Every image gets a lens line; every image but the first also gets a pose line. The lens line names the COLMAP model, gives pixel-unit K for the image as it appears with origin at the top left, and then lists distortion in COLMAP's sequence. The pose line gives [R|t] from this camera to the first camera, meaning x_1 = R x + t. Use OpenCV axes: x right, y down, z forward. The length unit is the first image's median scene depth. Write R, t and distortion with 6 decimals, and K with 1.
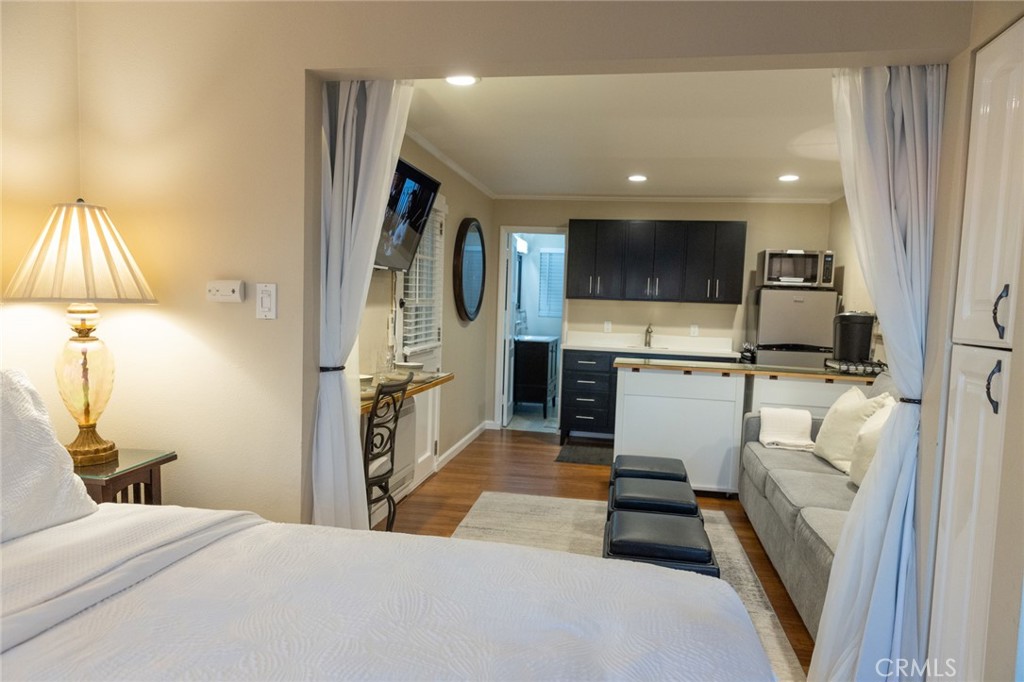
lens RADIAL K [[656.7, 0, 515.1], [0, 656.7, 347.8], [0, 0, 1]] dist [0.004323, -0.000280]
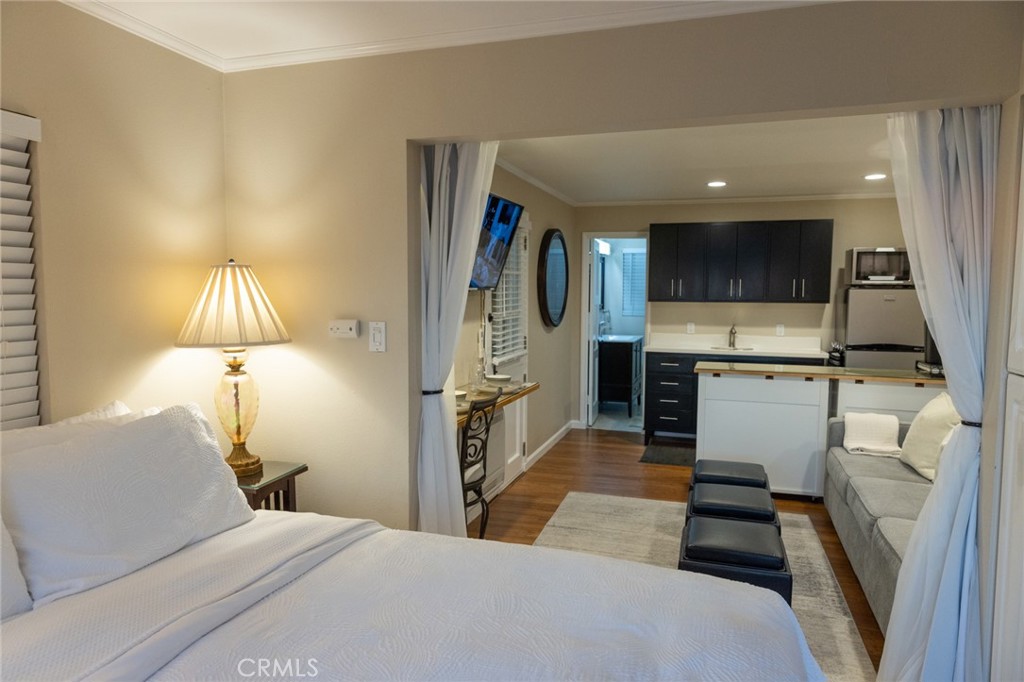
lens RADIAL K [[655.5, 0, 512.0], [0, 655.5, 341.0], [0, 0, 1]] dist [0.005496, -0.000527]
pose [[0.990461, -0.017182, -0.136715, 0.009683], [0.017648, 0.999842, 0.002199, -0.030771], [0.136655, -0.004591, 0.990608, -0.063674]]
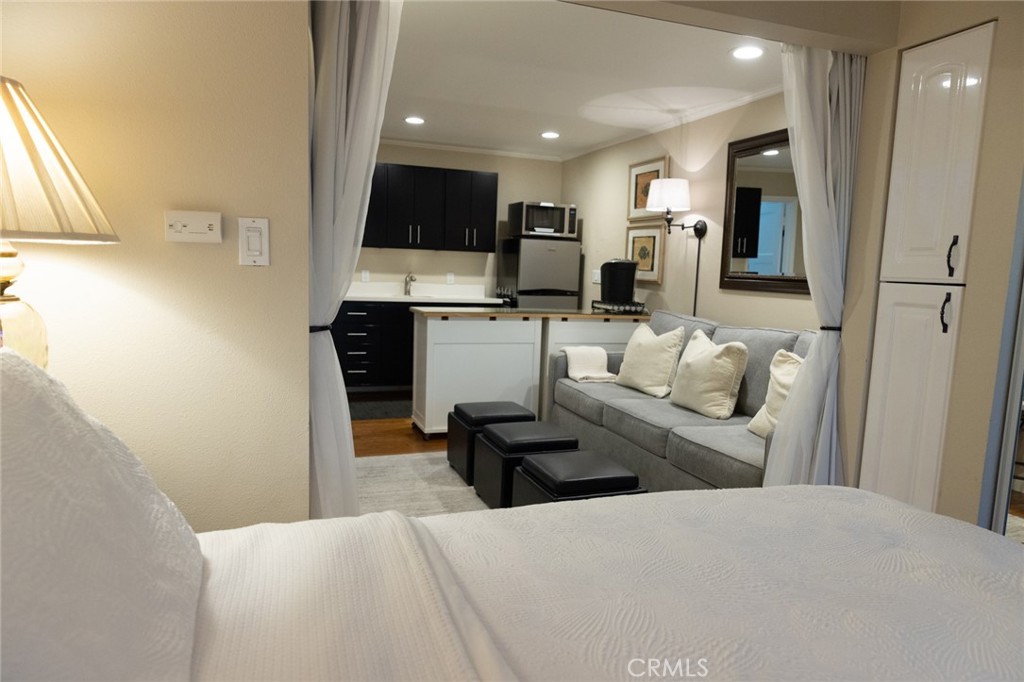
lens RADIAL K [[656.7, 0, 515.1], [0, 656.7, 347.8], [0, 0, 1]] dist [0.004323, -0.000280]
pose [[0.864701, -0.066848, 0.497818, -0.251920], [0.028673, 0.996057, 0.083948, -0.002565], [-0.501467, -0.058316, 0.863209, 0.099081]]
